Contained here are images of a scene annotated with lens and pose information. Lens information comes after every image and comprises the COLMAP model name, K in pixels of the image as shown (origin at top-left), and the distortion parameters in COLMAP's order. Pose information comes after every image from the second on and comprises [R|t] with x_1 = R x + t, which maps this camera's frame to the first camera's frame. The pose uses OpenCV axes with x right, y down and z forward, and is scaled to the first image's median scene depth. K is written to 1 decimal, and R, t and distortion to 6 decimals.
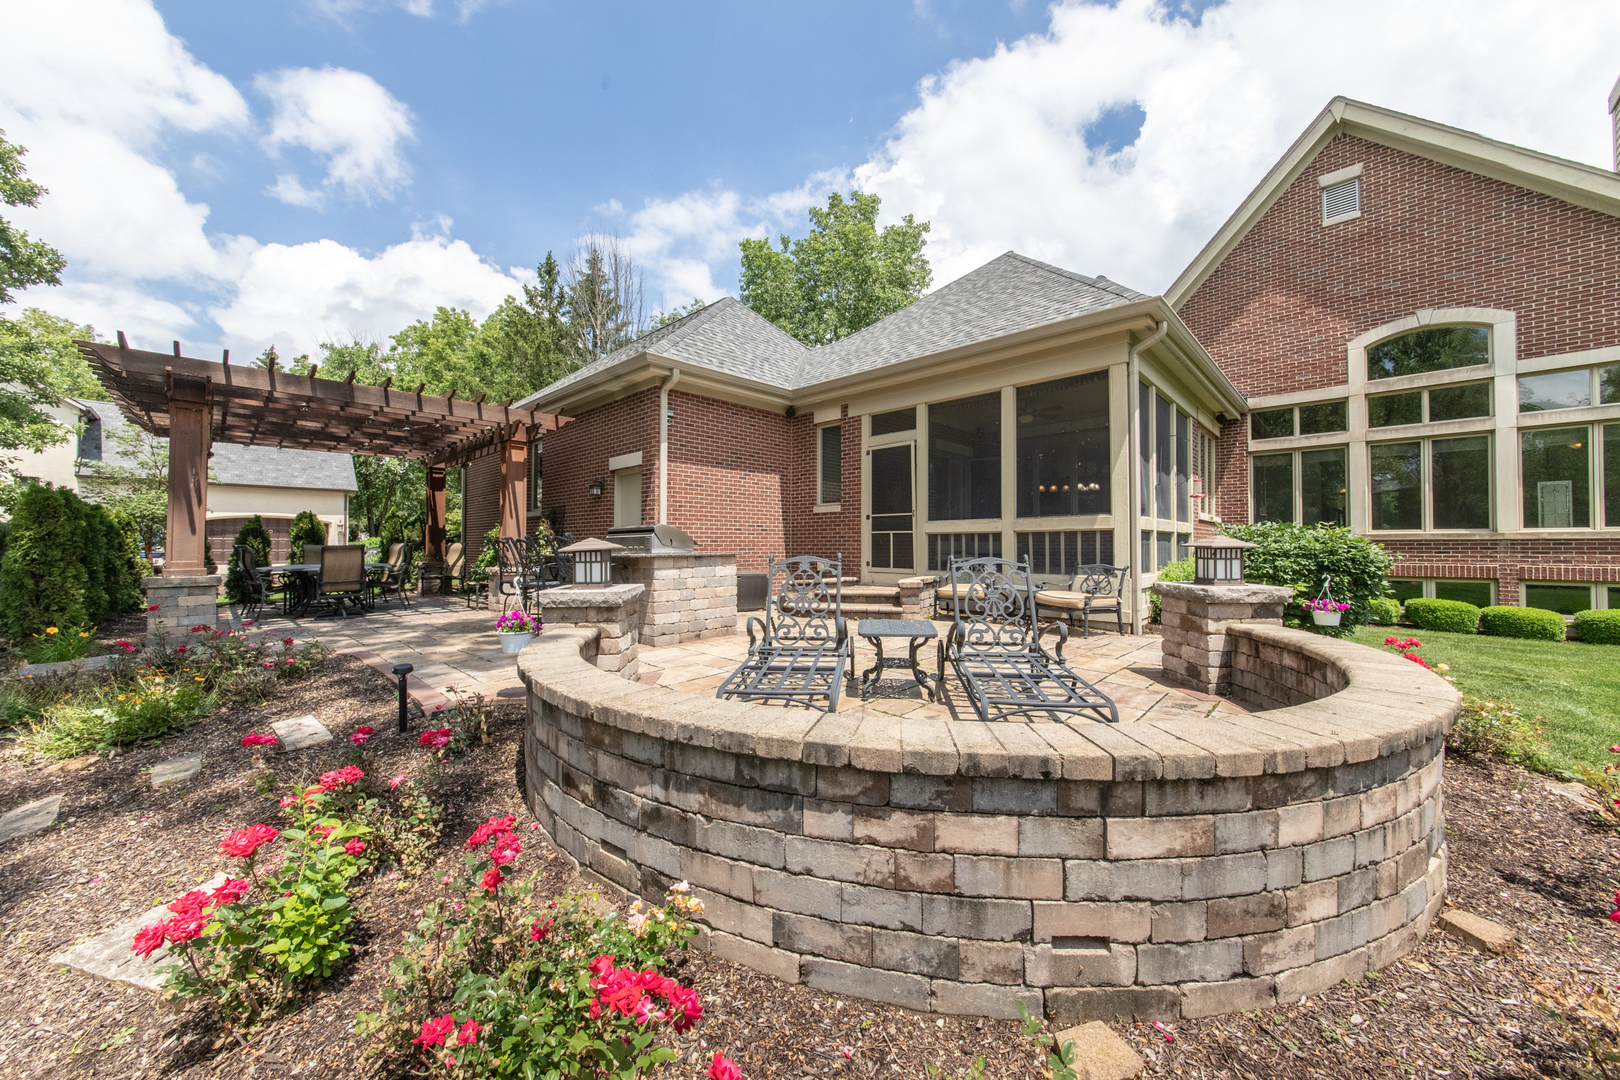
lens RADIAL K [[601.2, 0, 812.6], [0, 601.2, 540.1], [0, 0, 1]] dist [-0.005743, -0.000412]
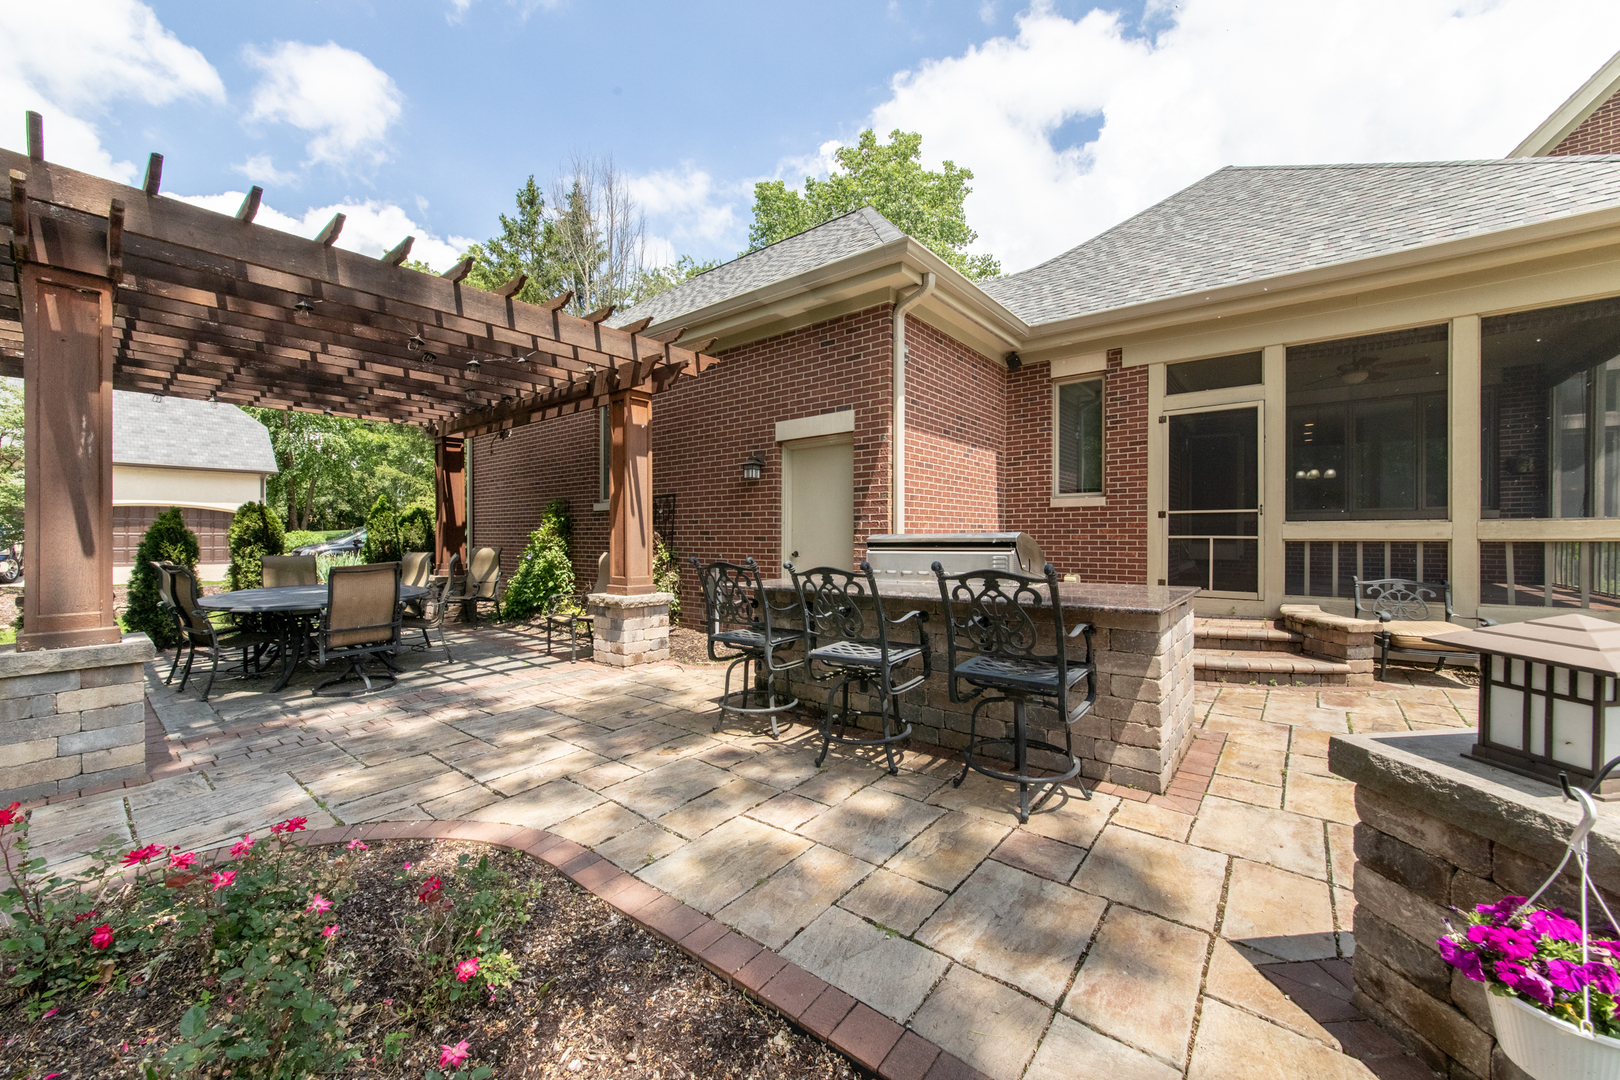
lens RADIAL K [[613.8, 0, 806.6], [0, 613.8, 544.9], [0, 0, 1]] dist [-0.007449, 0.000066]
pose [[0.995737, -0.003074, 0.092187, -0.372716], [0.000418, 0.999585, 0.028819, -0.023806], [-0.092237, -0.028657, 0.995325, 0.340466]]
